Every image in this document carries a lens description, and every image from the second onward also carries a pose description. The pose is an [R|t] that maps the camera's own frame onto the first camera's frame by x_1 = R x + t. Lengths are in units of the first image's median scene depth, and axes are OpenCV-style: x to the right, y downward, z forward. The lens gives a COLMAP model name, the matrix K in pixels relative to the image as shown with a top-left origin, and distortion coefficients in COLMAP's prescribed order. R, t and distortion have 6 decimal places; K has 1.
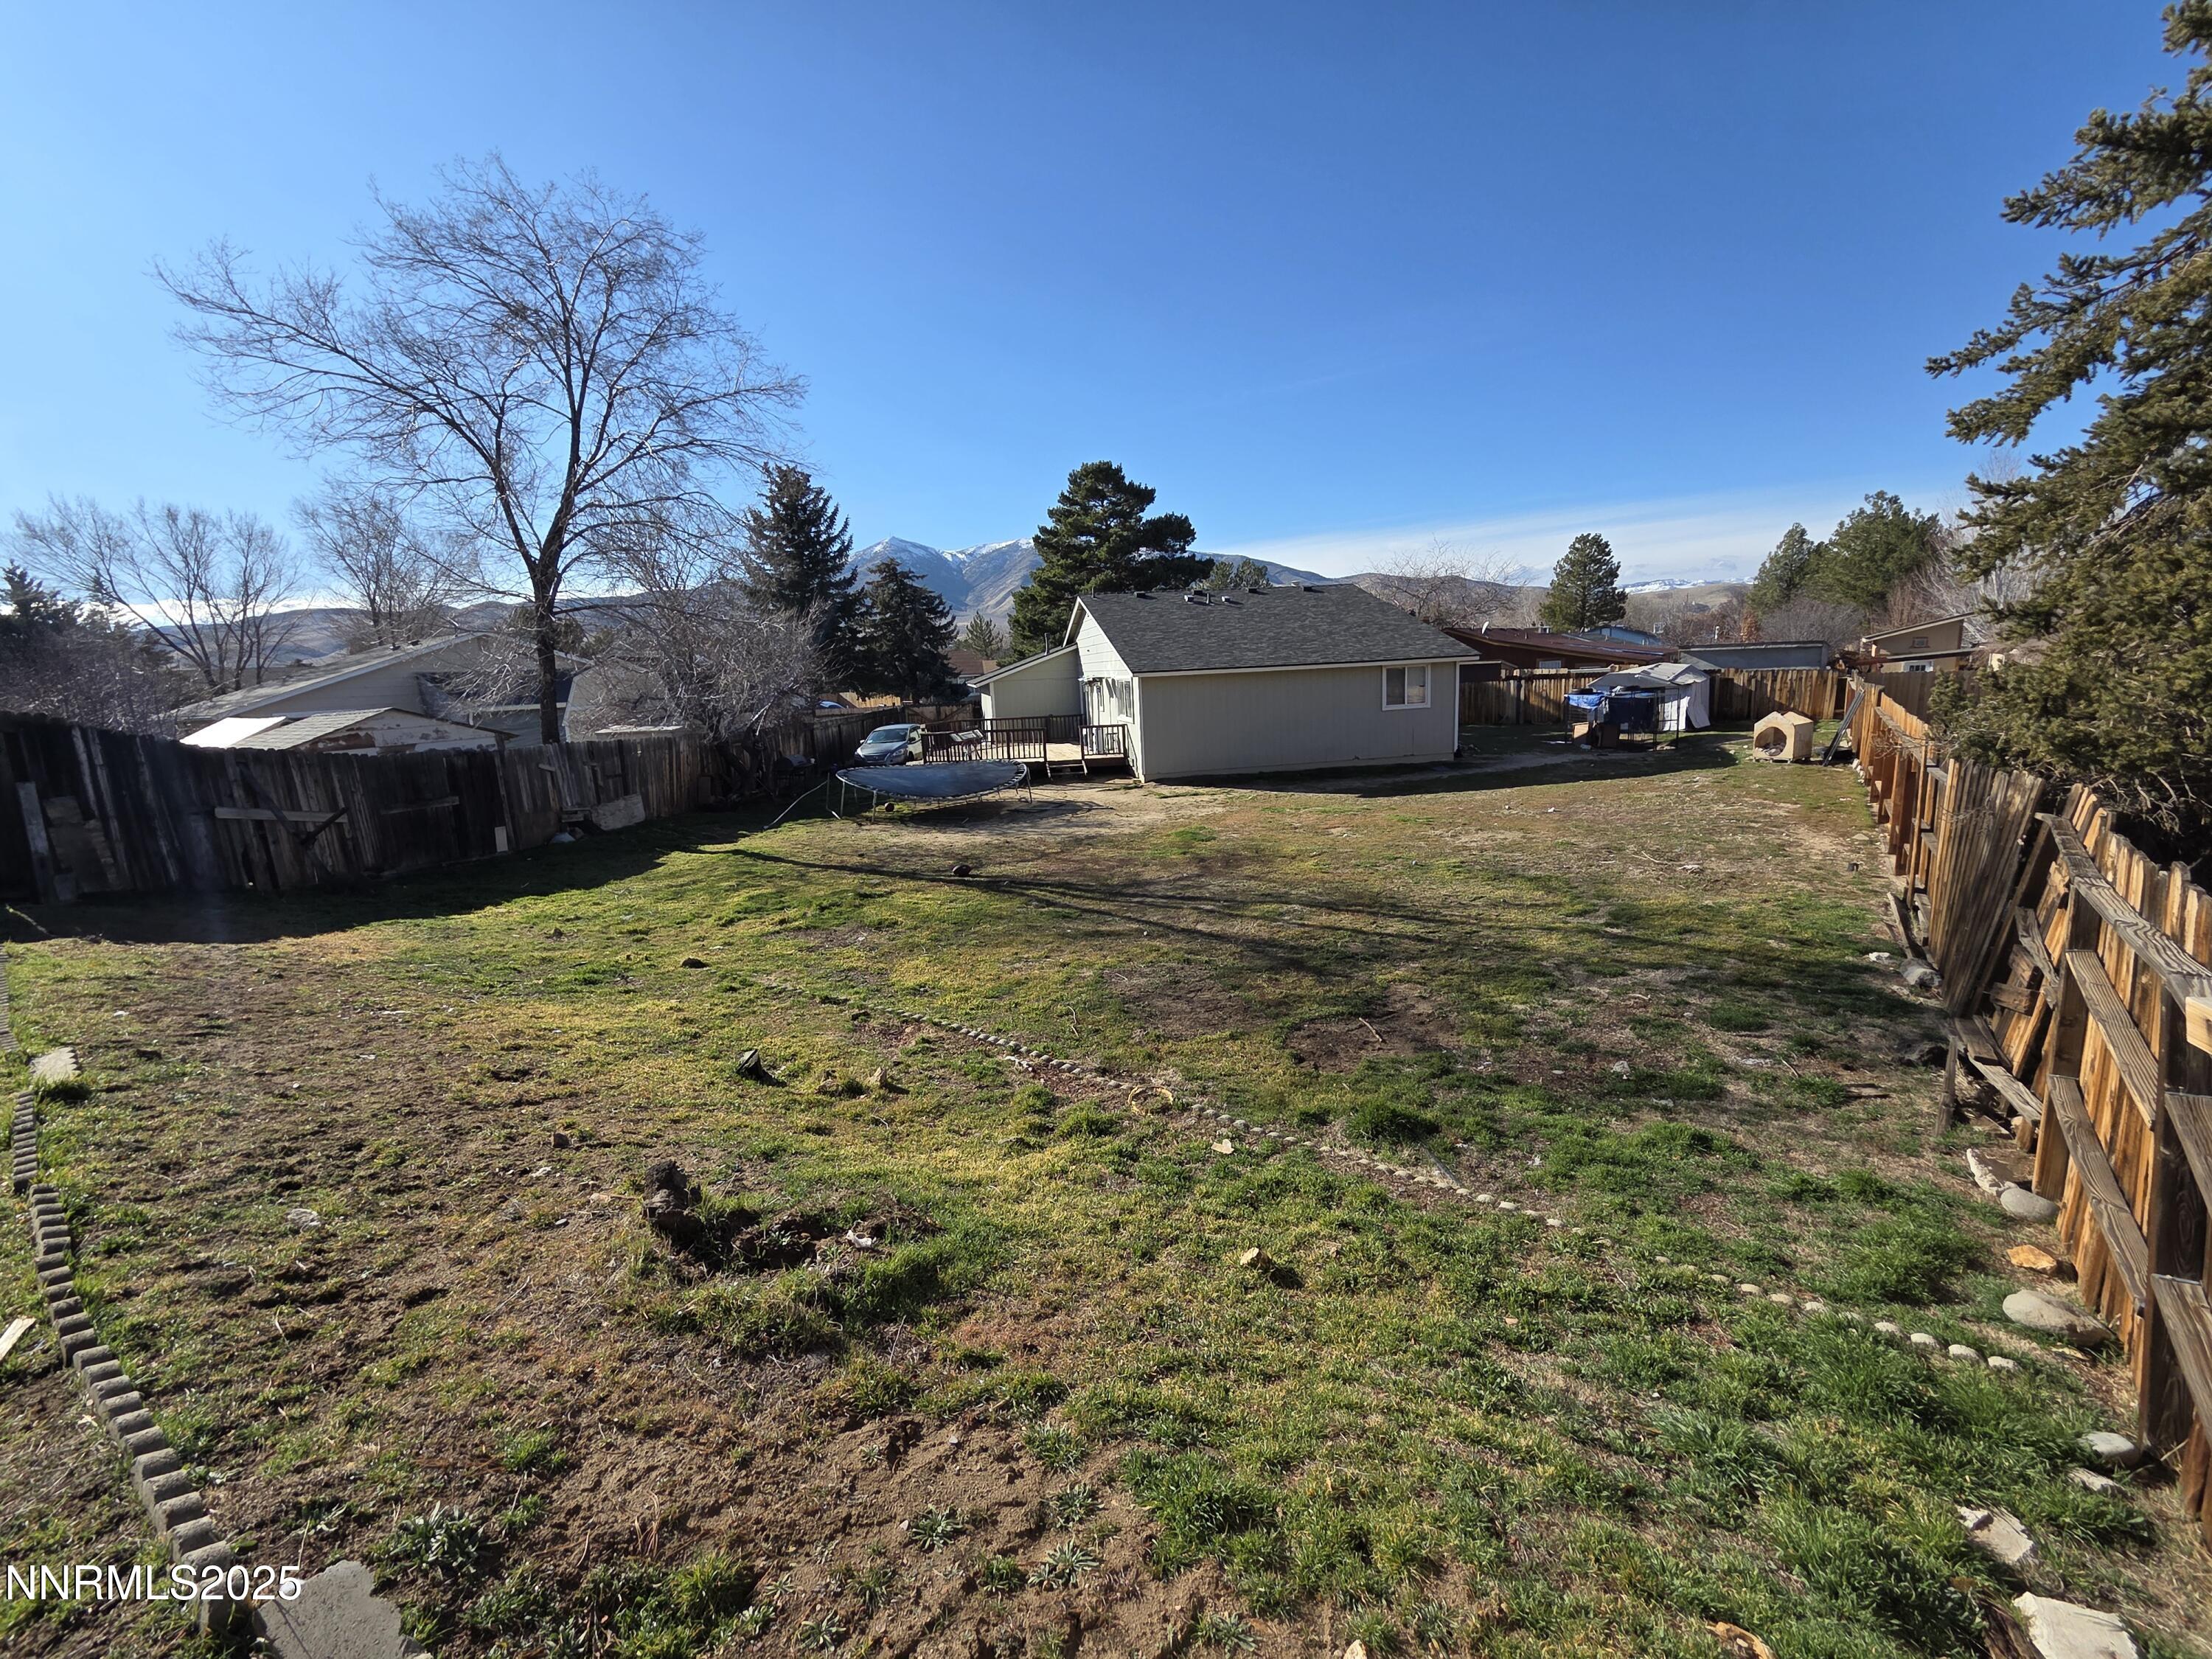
lens RADIAL K [[917.7, 0, 1106.0], [0, 917.7, 829.5], [0, 0, 1]] dist [-0.020323, 0.011331]
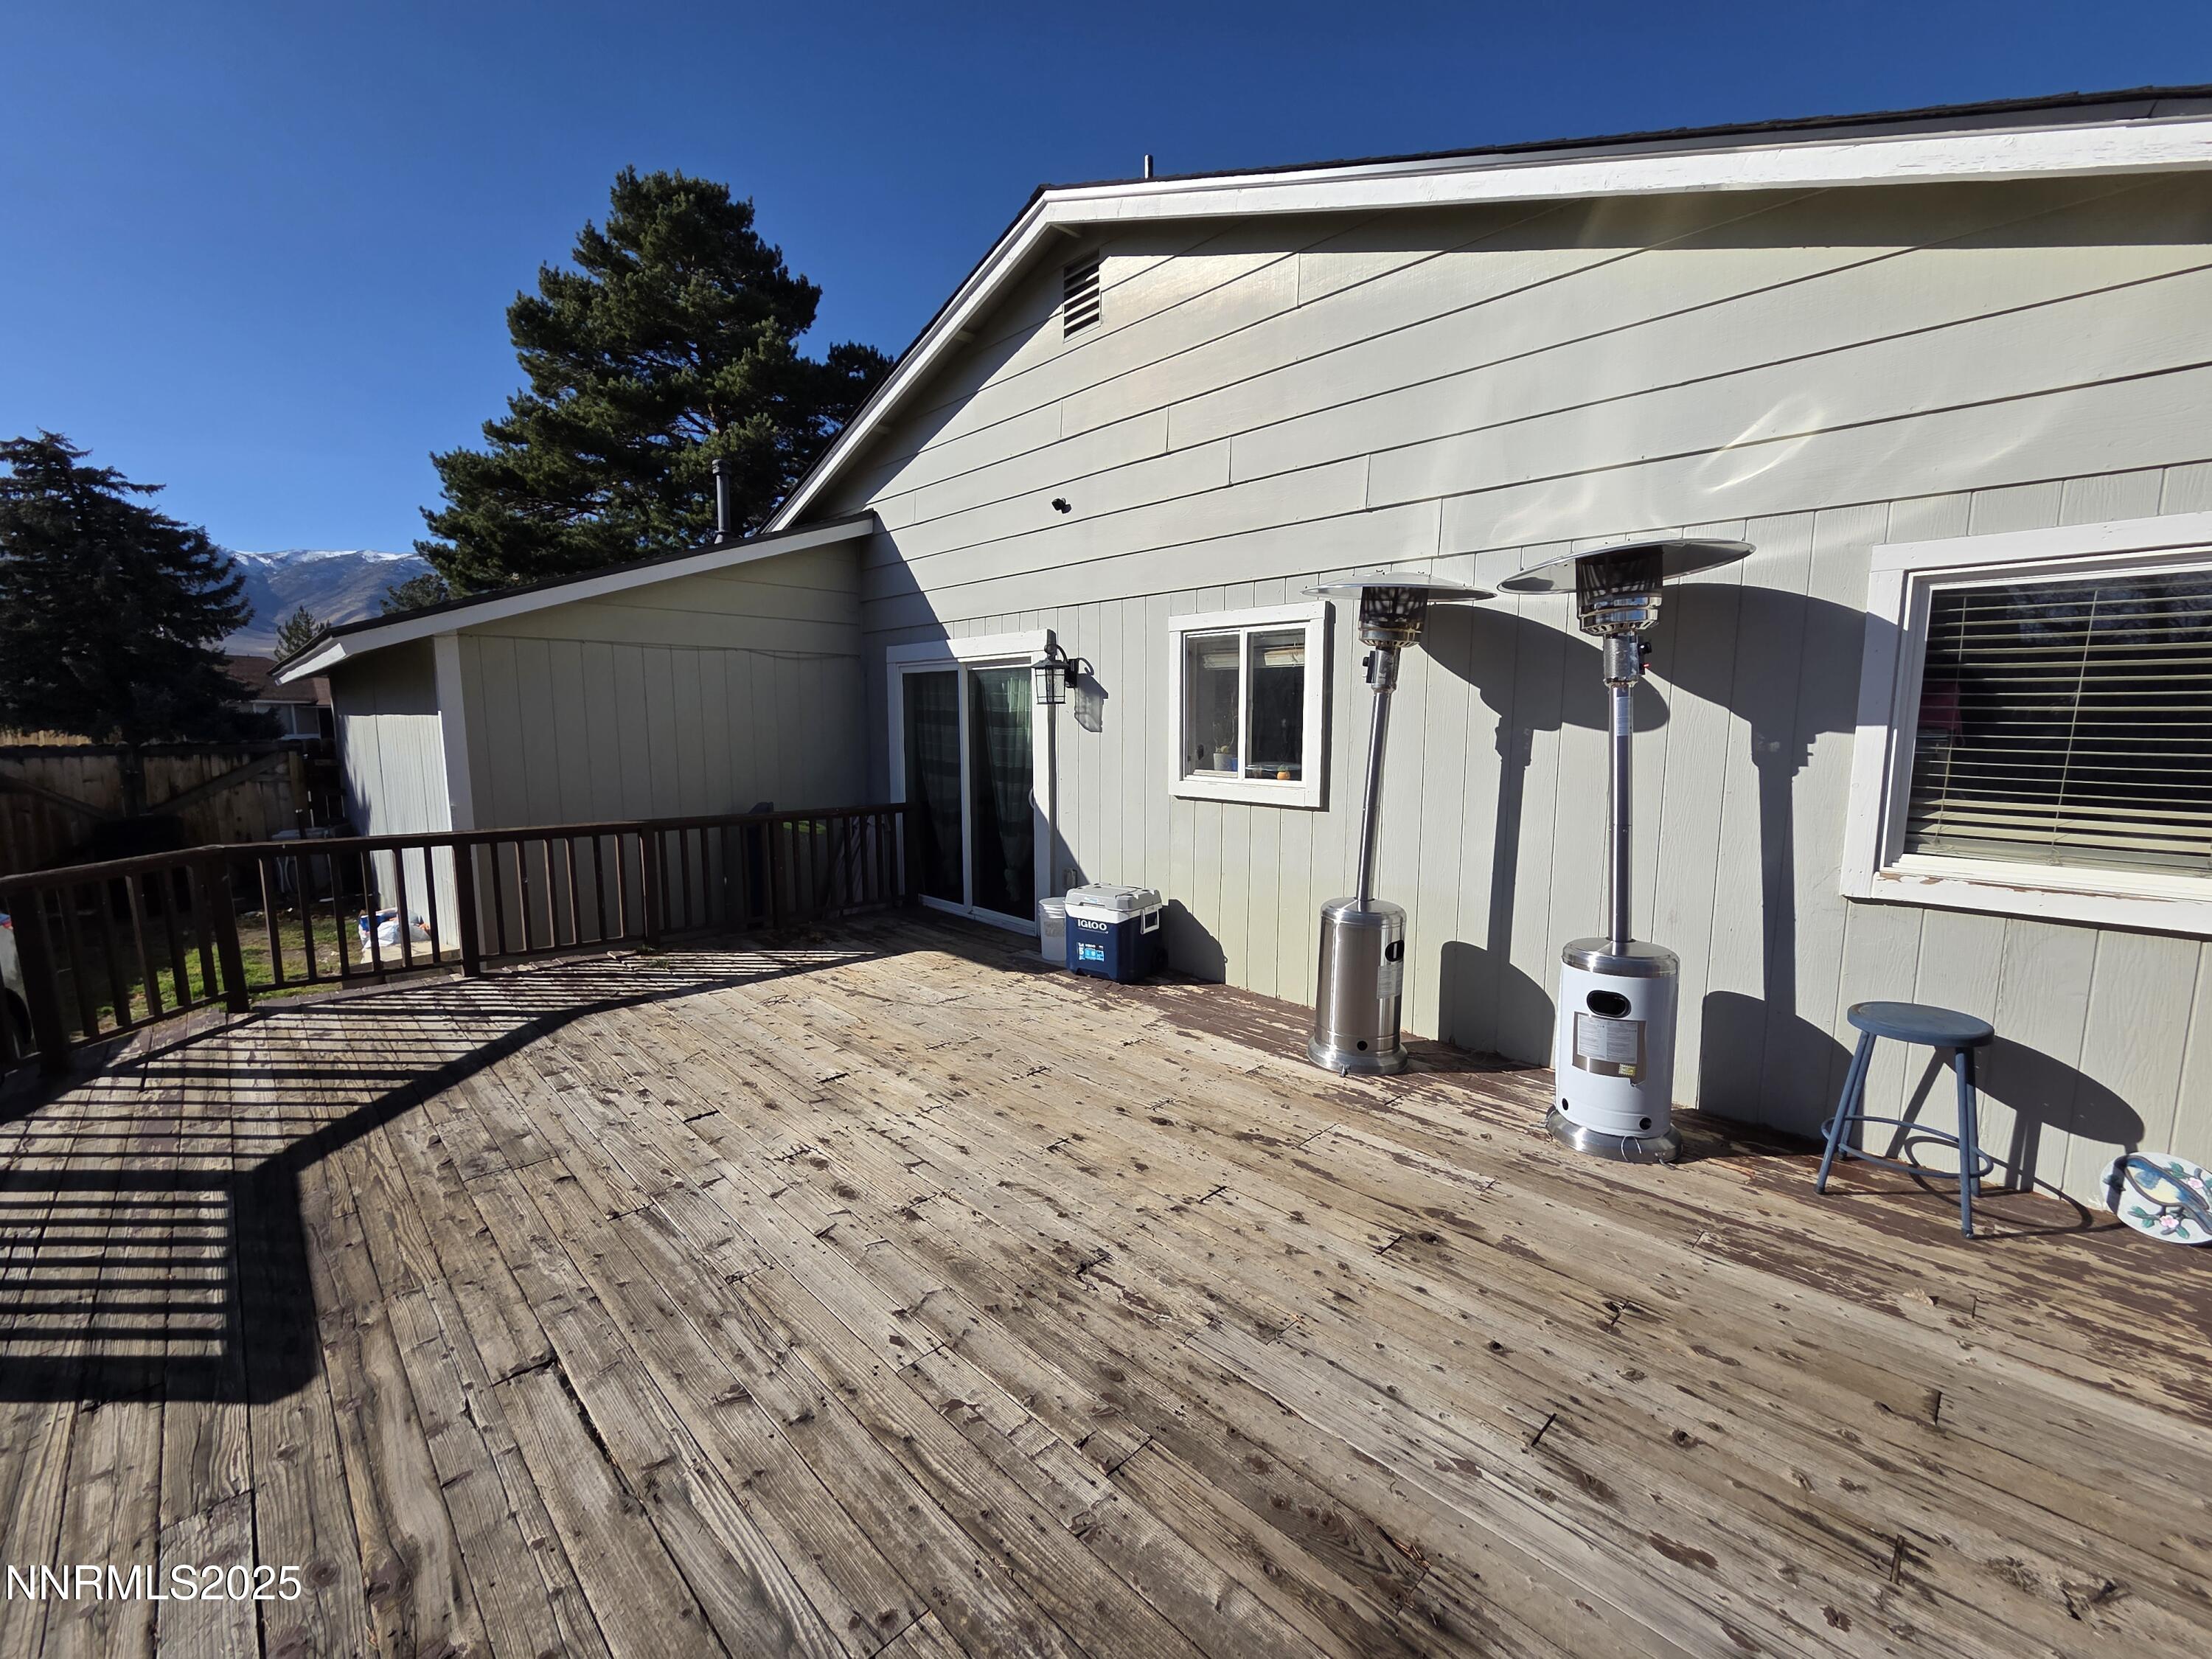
lens RADIAL K [[917.7, 0, 1106.0], [0, 917.7, 829.5], [0, 0, 1]] dist [-0.020323, 0.011331]
pose [[0.831590, -0.020201, 0.555023, -0.086948], [0.057236, 0.997135, -0.049464, -0.075756], [-0.552433, 0.072901, 0.830363, 0.571580]]
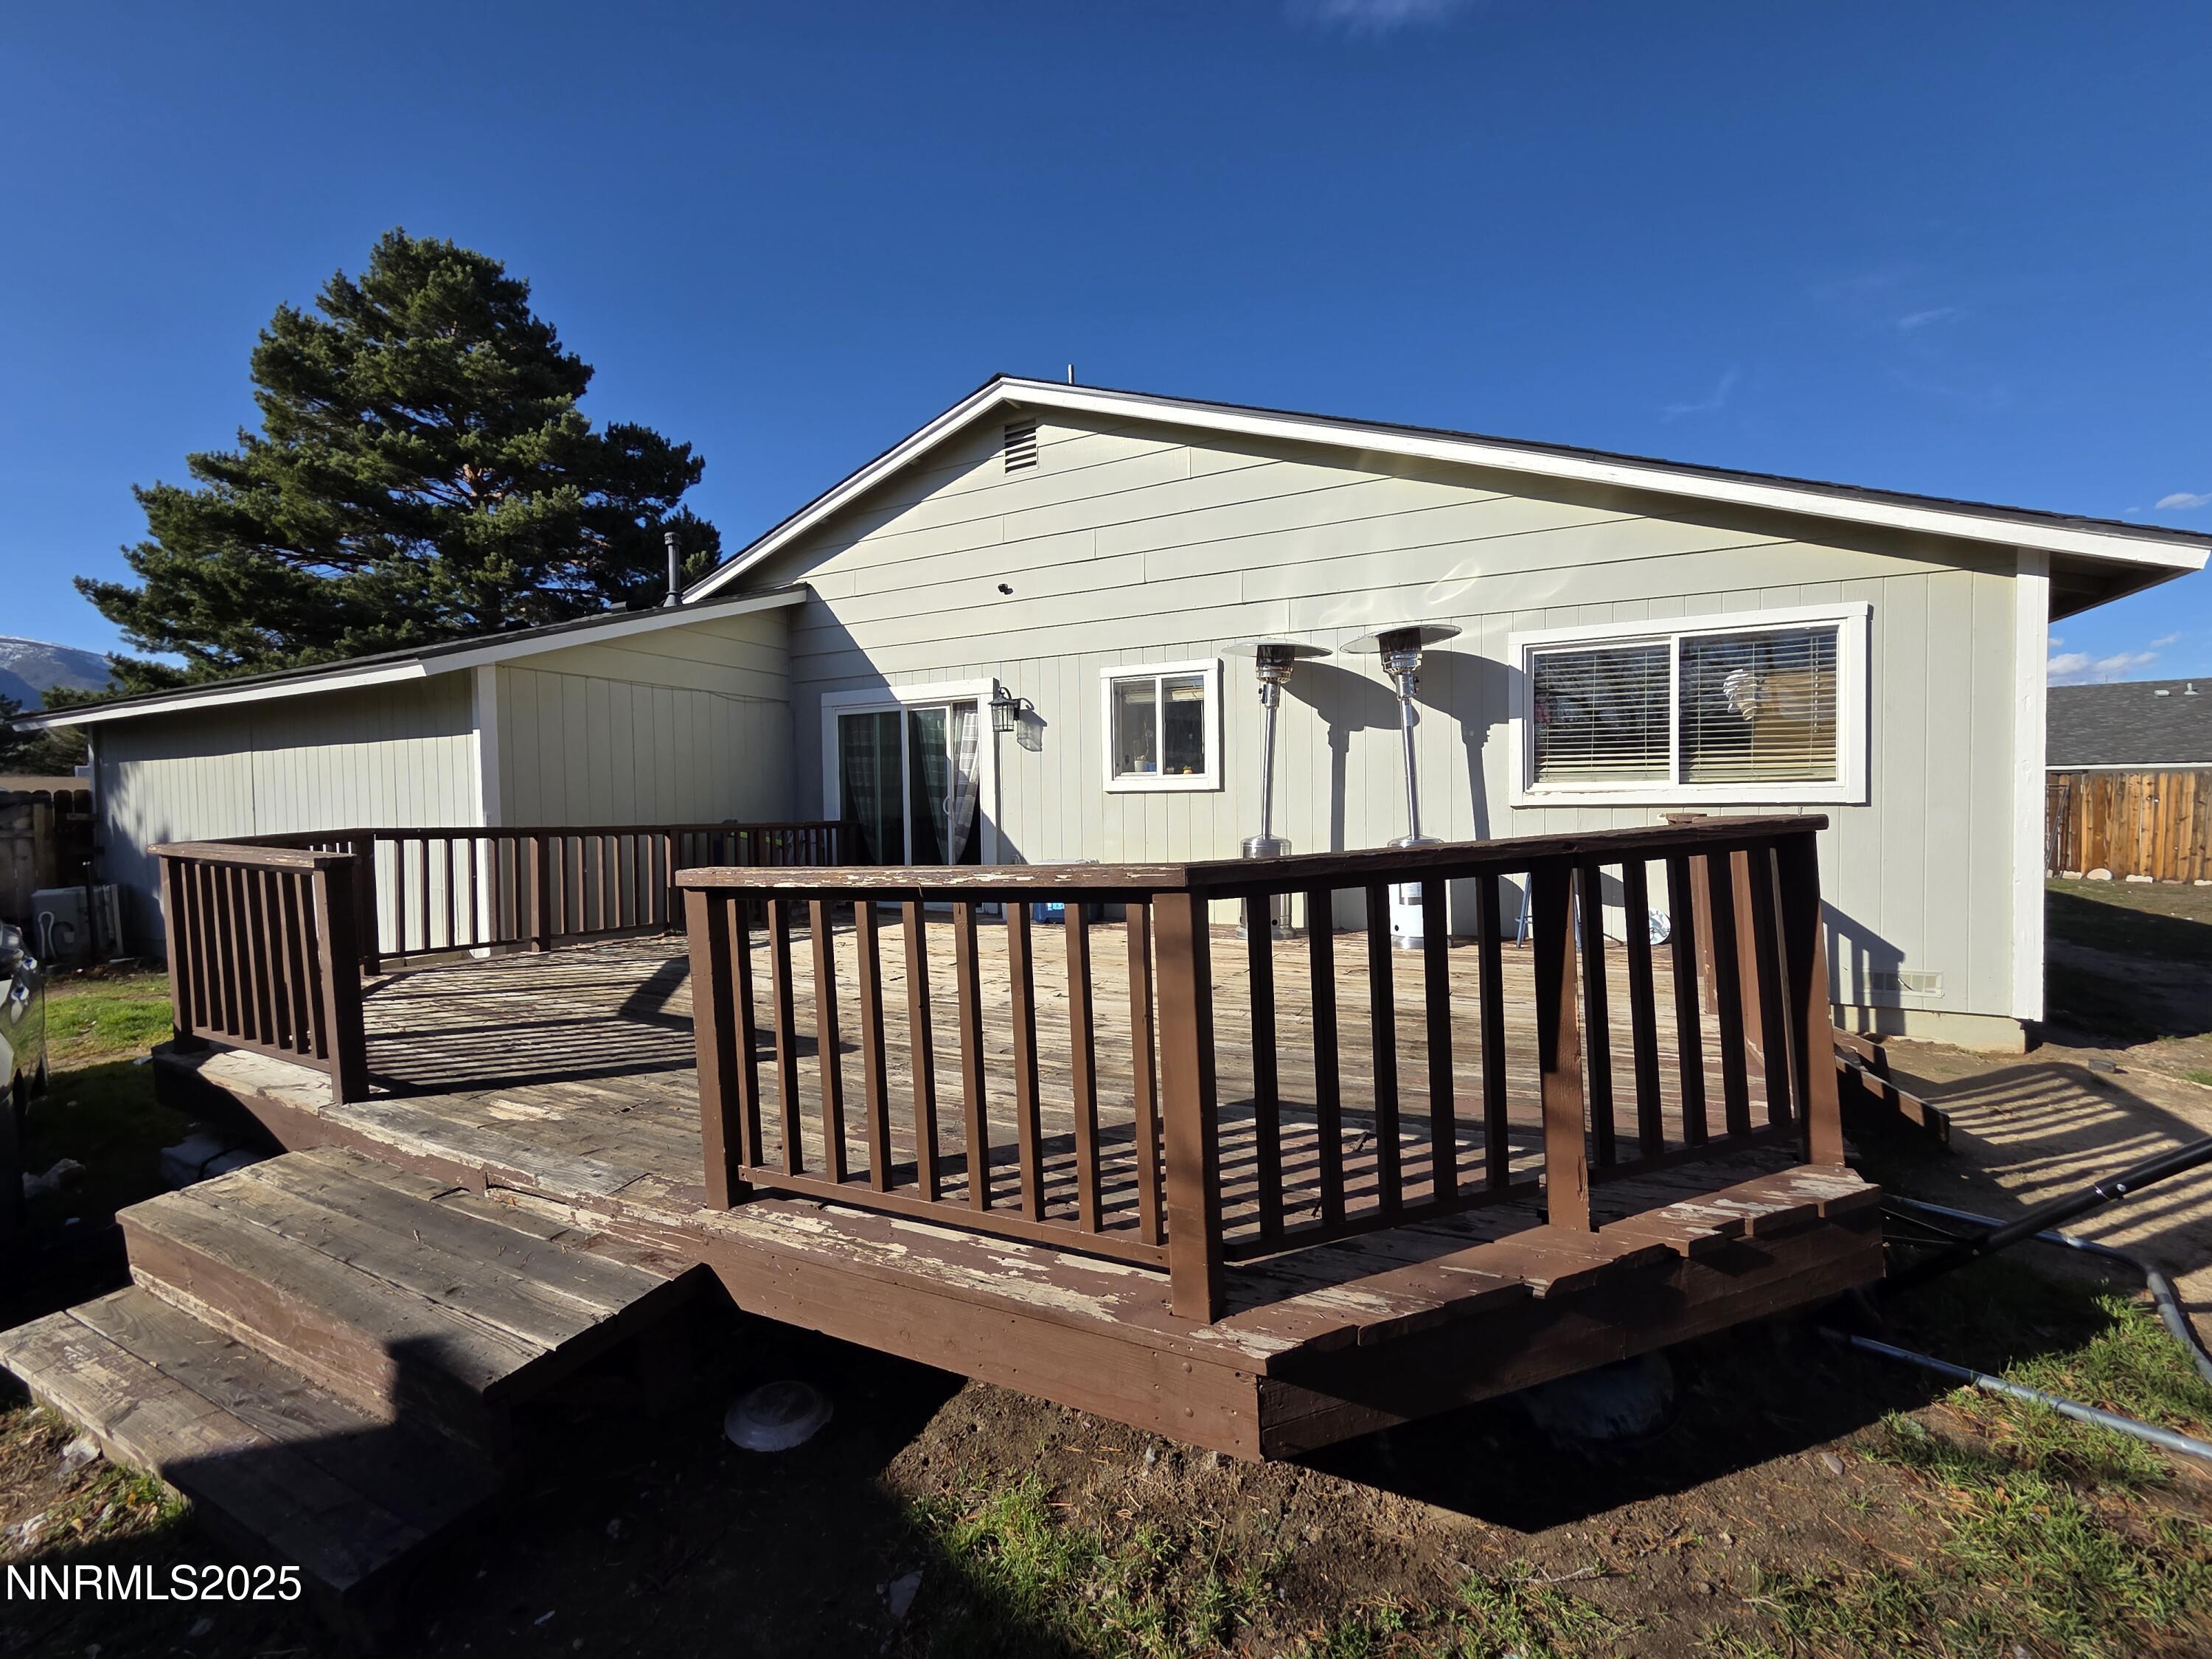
lens RADIAL K [[917.7, 0, 1106.0], [0, 917.7, 829.5], [0, 0, 1]] dist [-0.020323, 0.011331]
pose [[0.582713, 0.010984, 0.812604, -0.171442], [0.134219, 0.984876, -0.109560, -0.055143], [-0.801517, 0.172909, 0.572427, 0.568347]]
